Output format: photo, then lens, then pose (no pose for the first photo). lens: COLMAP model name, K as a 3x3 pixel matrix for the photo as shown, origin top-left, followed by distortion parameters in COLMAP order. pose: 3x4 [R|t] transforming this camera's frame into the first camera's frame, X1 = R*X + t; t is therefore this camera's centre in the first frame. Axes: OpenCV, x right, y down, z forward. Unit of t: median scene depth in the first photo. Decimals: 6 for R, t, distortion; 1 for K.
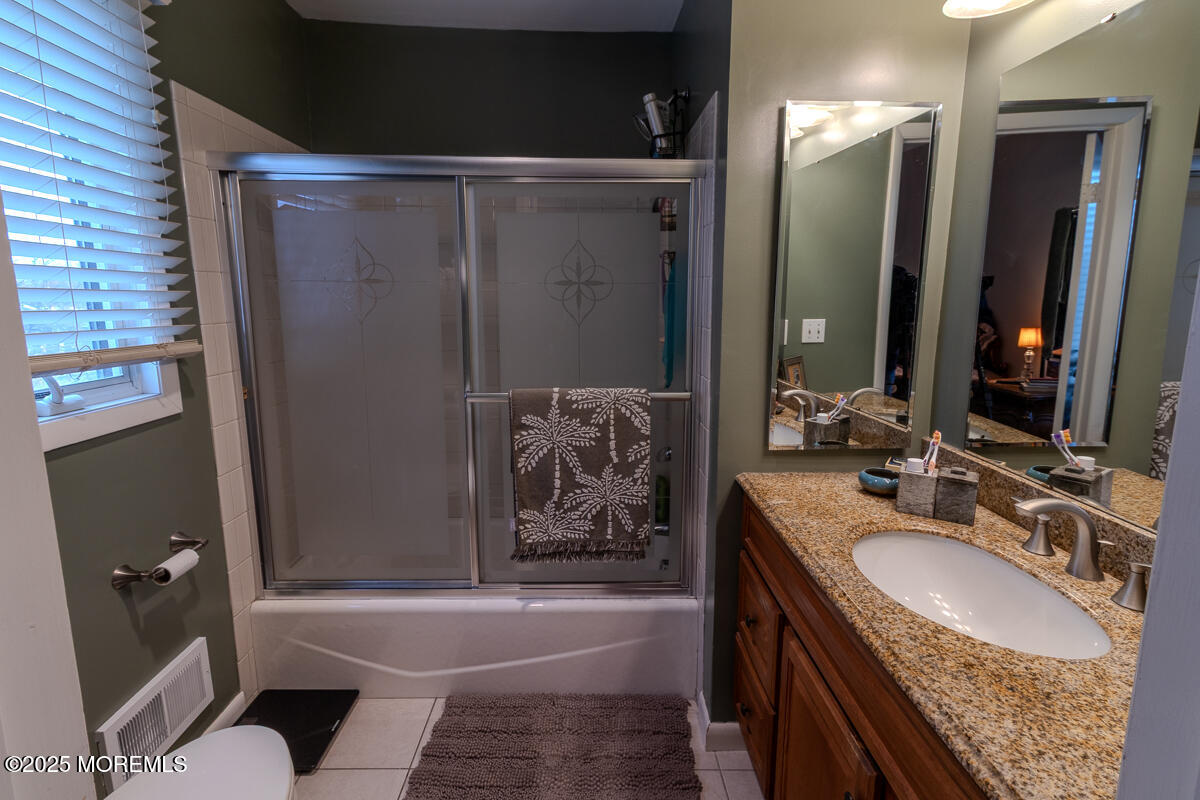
lens RADIAL K [[552.5, 0, 596.7], [0, 552.5, 382.2], [0, 0, 1]] dist [0.006352, 0.000449]
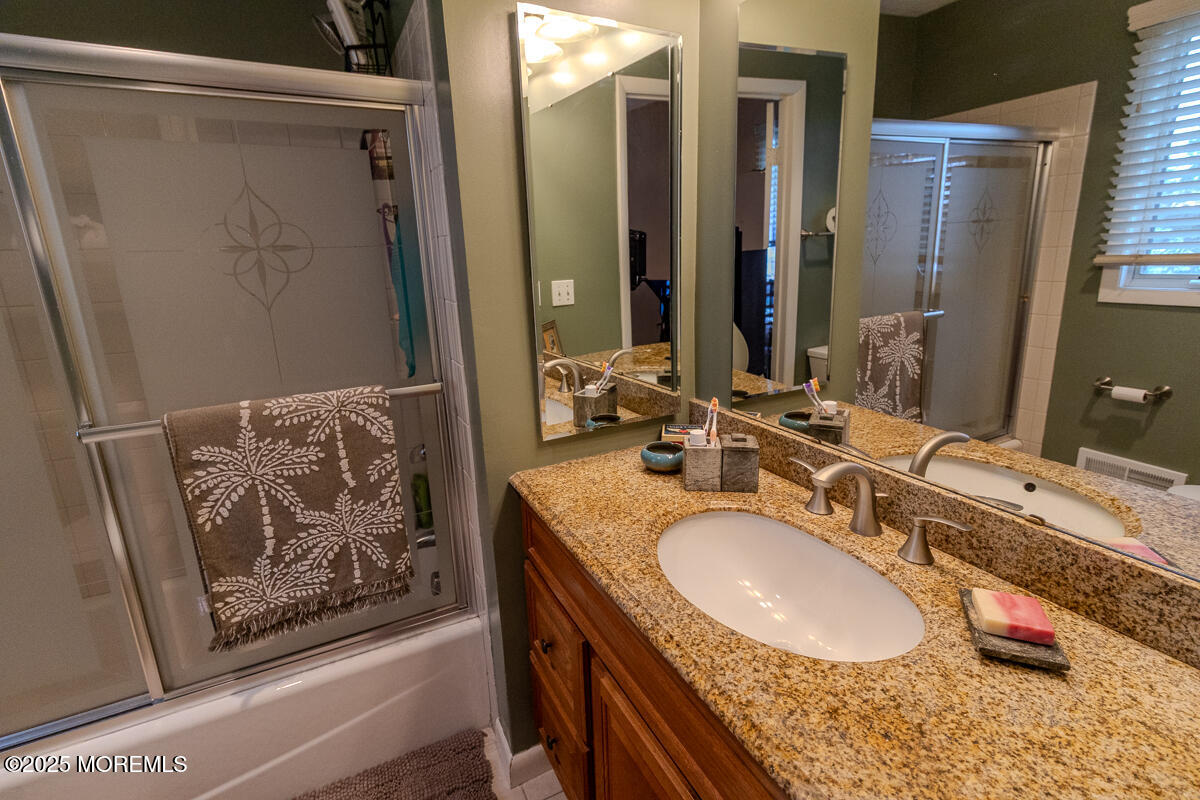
lens RADIAL K [[552.5, 0, 596.7], [0, 552.5, 382.2], [0, 0, 1]] dist [0.006352, 0.000449]
pose [[0.897667, -0.131480, 0.420604, 0.035050], [0.104203, 0.990717, 0.087301, -0.028468], [-0.428177, -0.034539, 0.903034, 0.176644]]
